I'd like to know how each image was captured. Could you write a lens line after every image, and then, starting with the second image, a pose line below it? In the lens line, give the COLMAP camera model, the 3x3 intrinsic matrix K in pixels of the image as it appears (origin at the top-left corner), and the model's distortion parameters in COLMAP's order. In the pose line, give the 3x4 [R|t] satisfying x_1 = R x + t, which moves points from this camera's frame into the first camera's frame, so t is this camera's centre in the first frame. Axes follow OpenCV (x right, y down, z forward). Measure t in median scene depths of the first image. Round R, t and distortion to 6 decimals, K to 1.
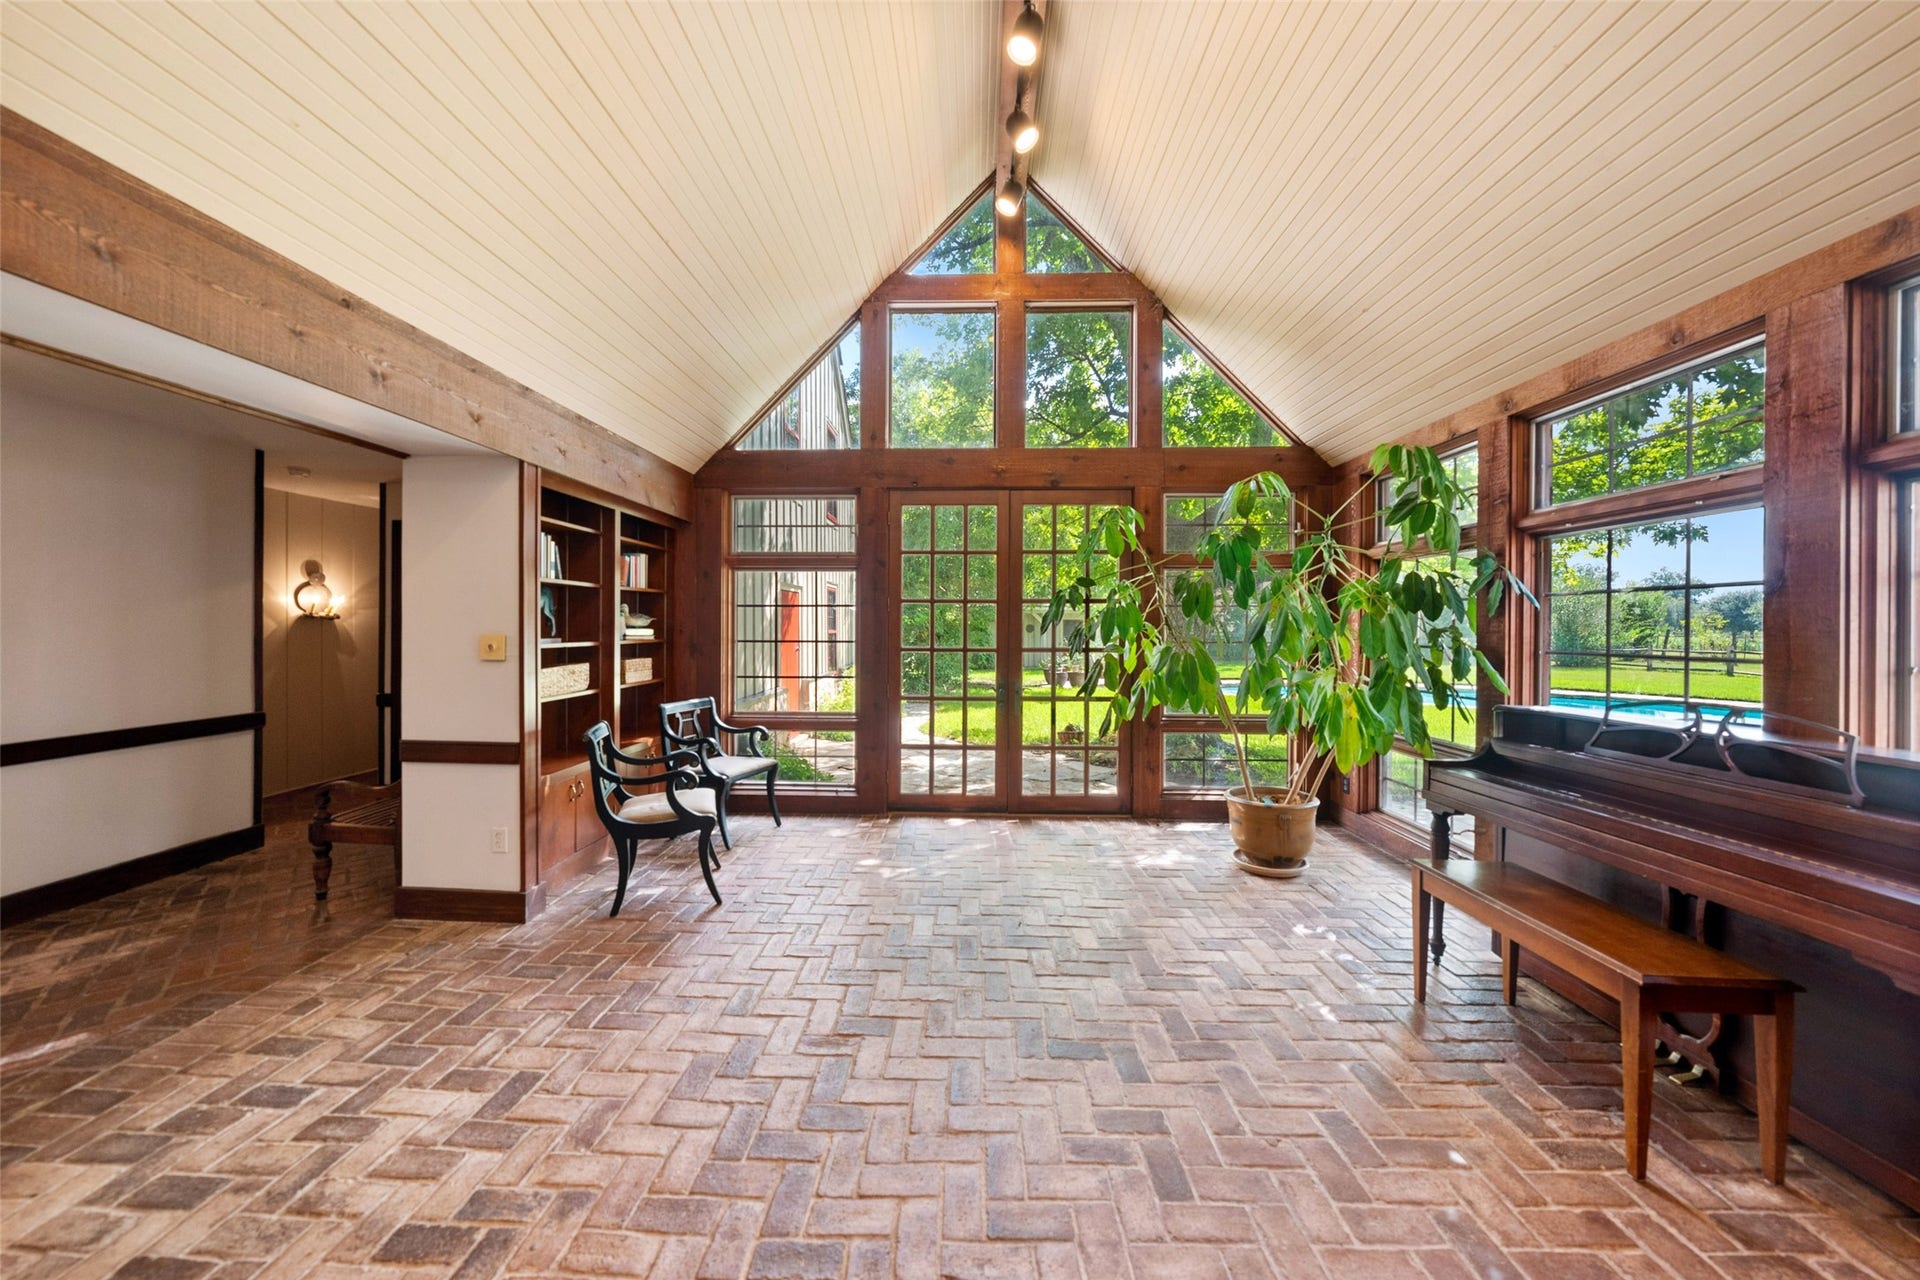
lens RADIAL K [[661.2, 0, 948.3], [0, 661.2, 625.8], [0, 0, 1]] dist [-0.002808, -0.000350]
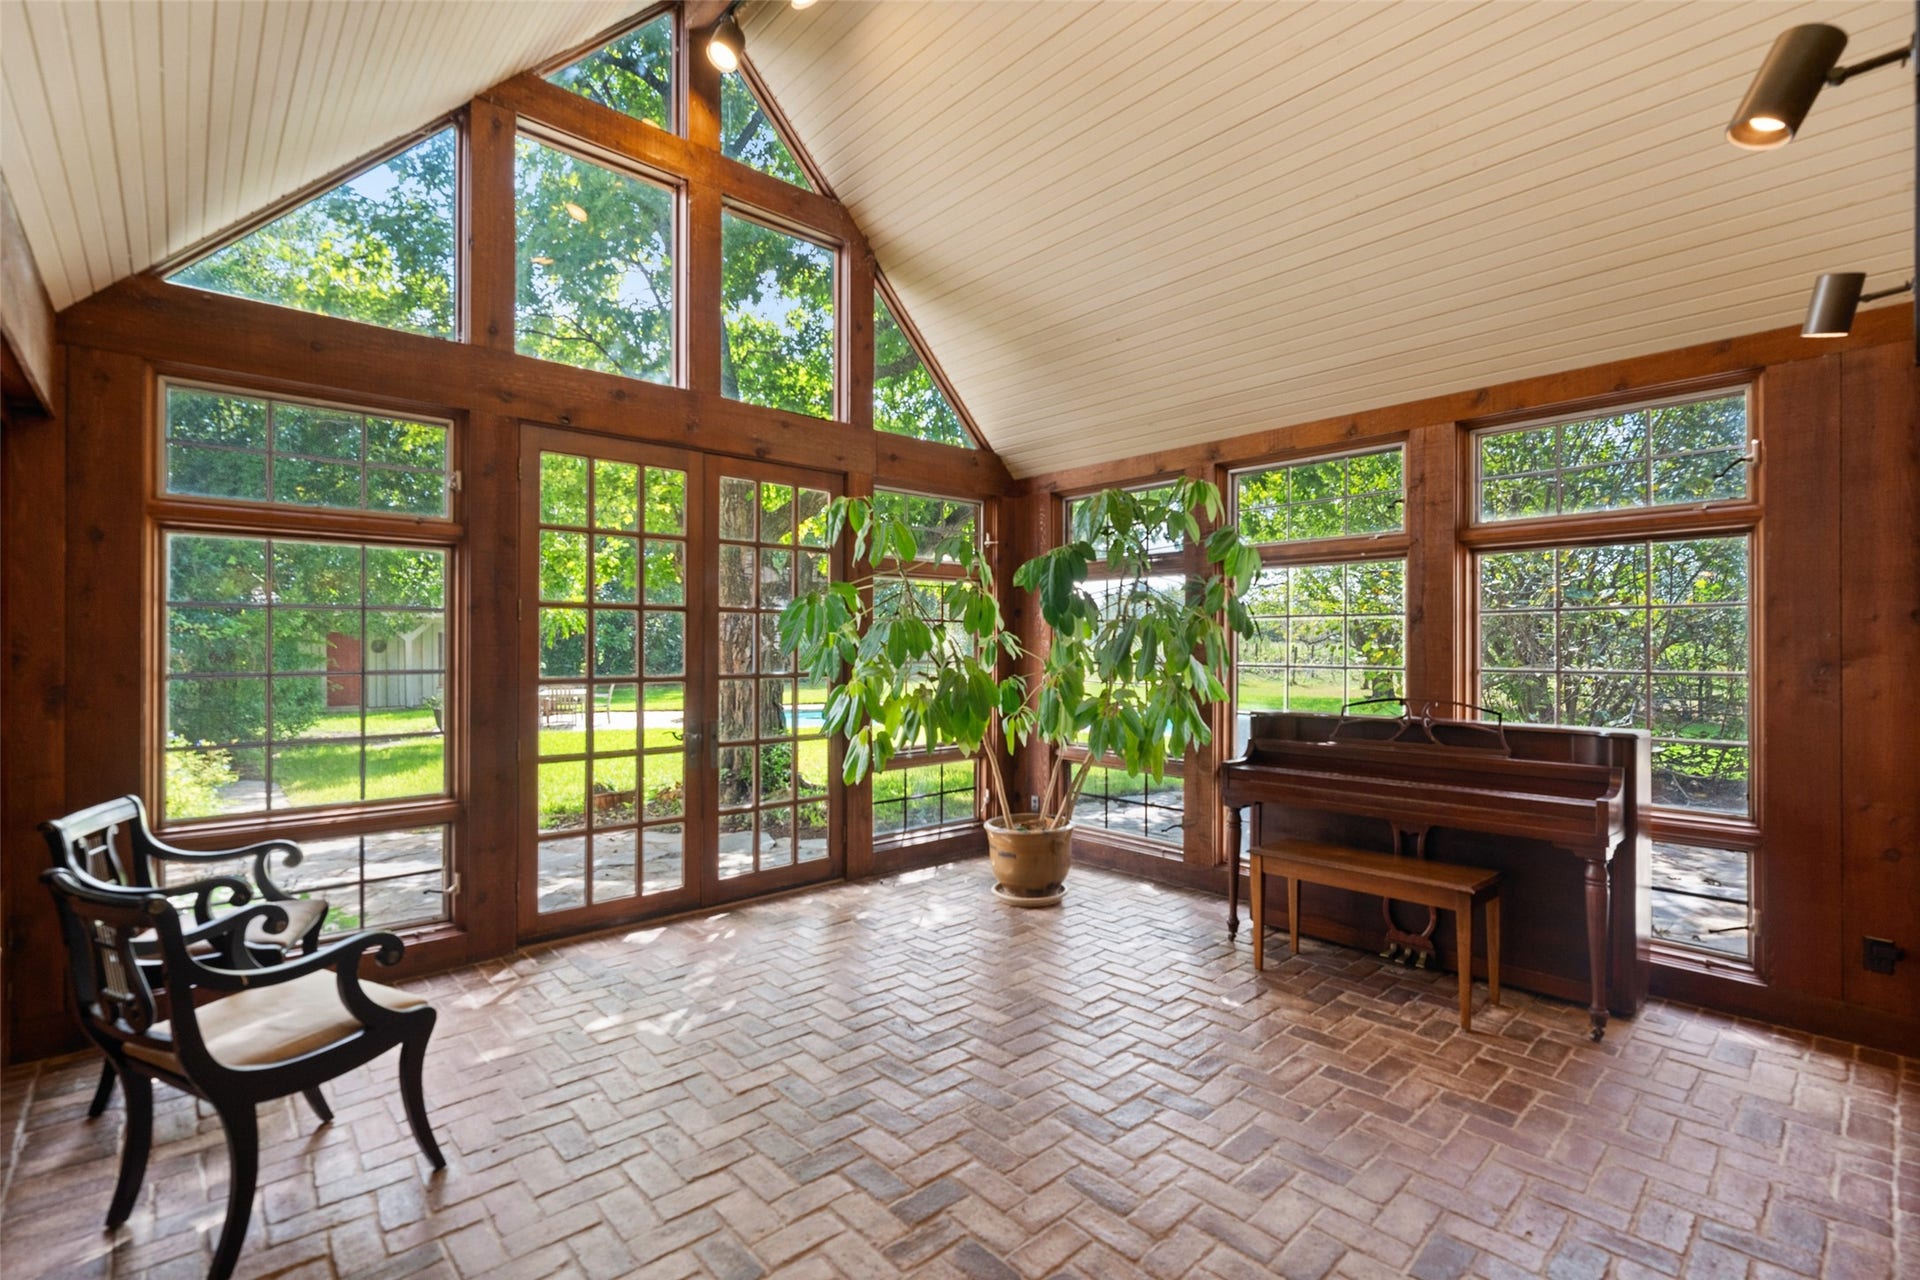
lens RADIAL K [[879.6, 0, 941.9], [0, 879.6, 641.5], [0, 0, 1]] dist [0.000552, -0.000597]
pose [[0.716625, 0.000167, 0.697459, -0.412595], [0.000180, 1.000000, -0.000424, -0.002416], [-0.697459, 0.000429, 0.716625, 0.156933]]
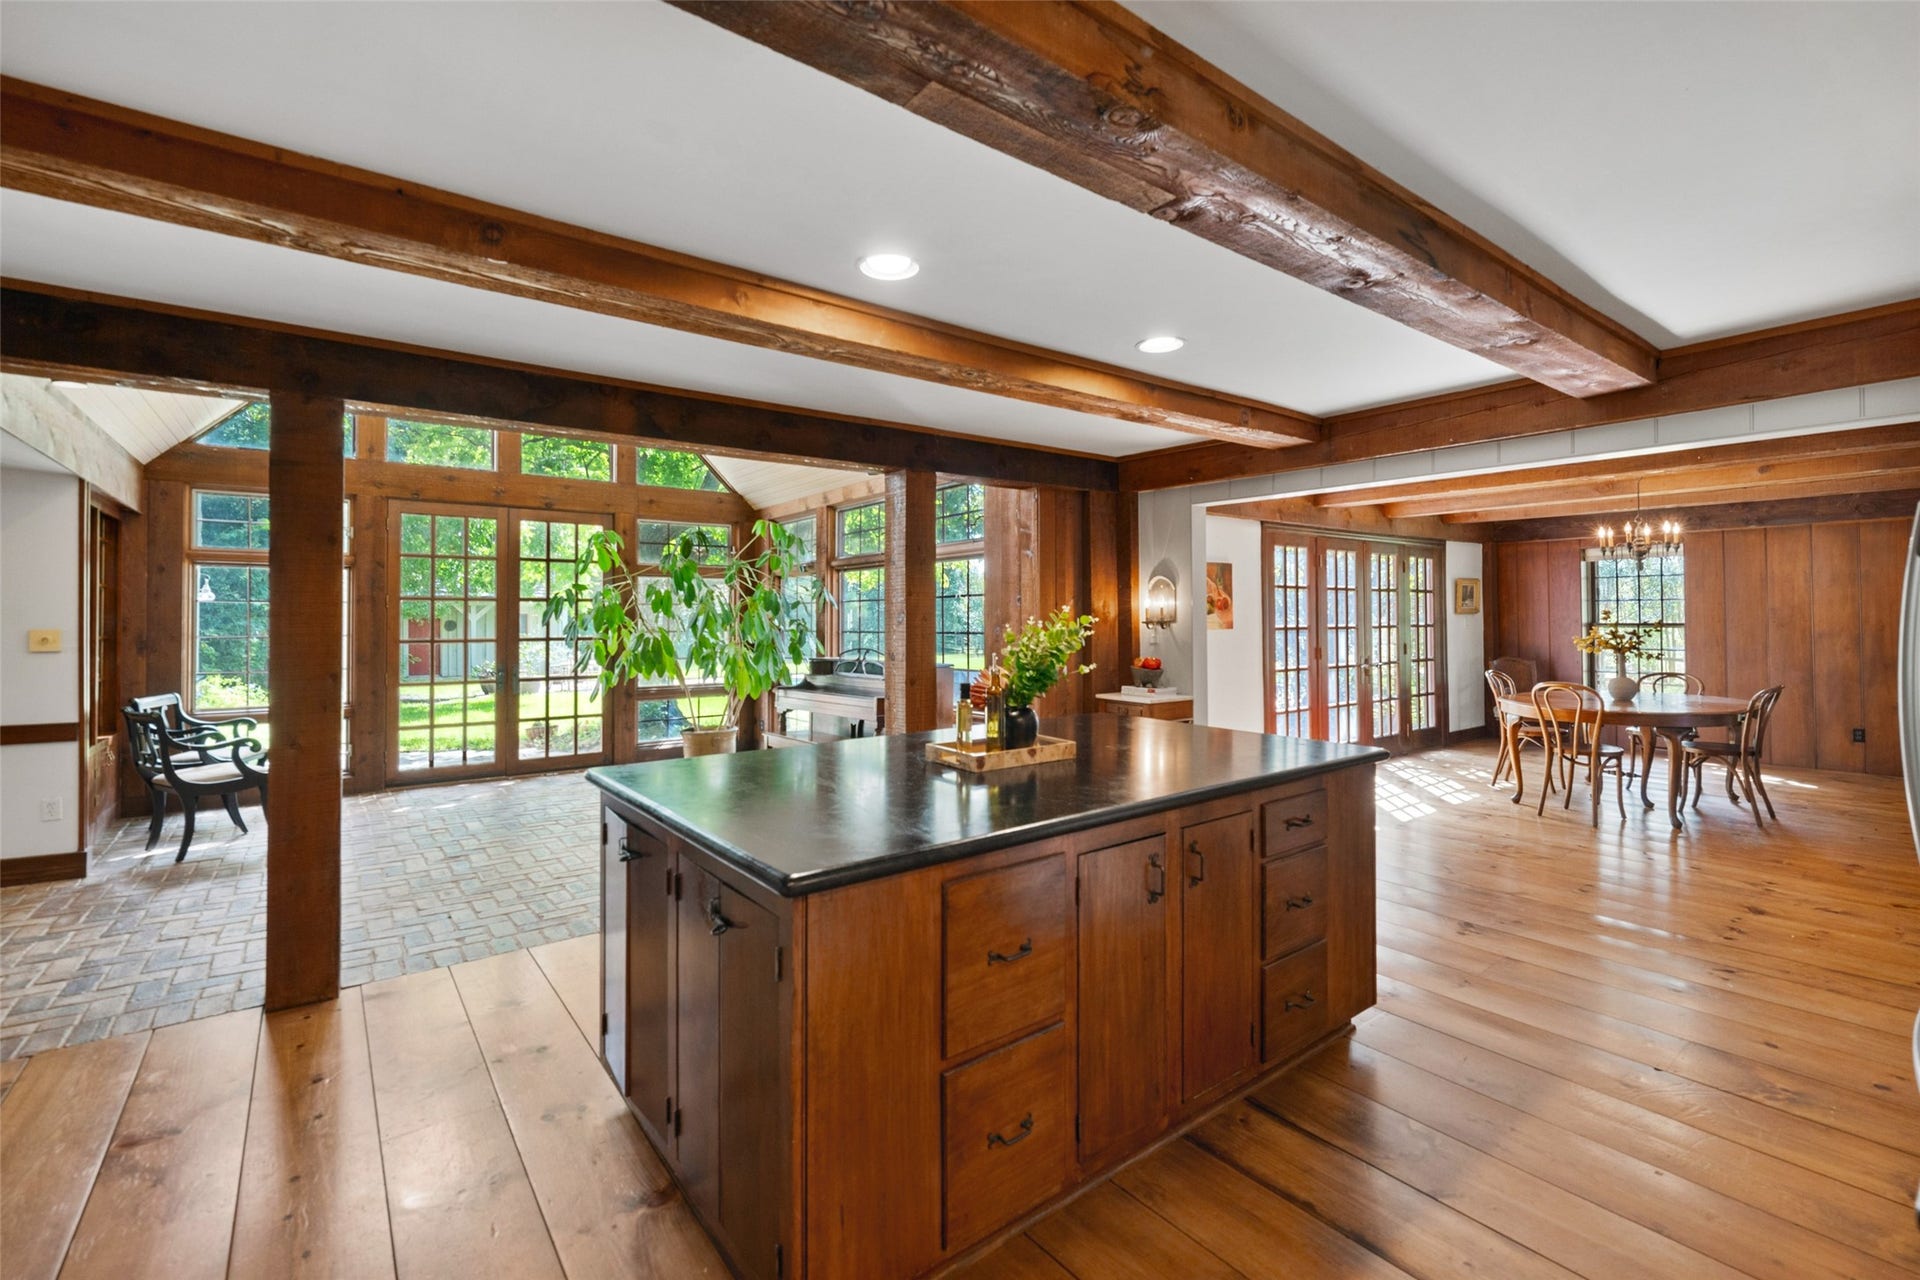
lens RADIAL K [[879.6, 0, 968.9], [0, 879.6, 606.6], [0, 0, 1]] dist [0.000552, -0.000597]
pose [[0.772681, 0.003897, 0.634782, -0.299077], [0.006538, 0.999879, -0.014097, 0.004189], [-0.634761, 0.015043, 0.772562, -0.835532]]
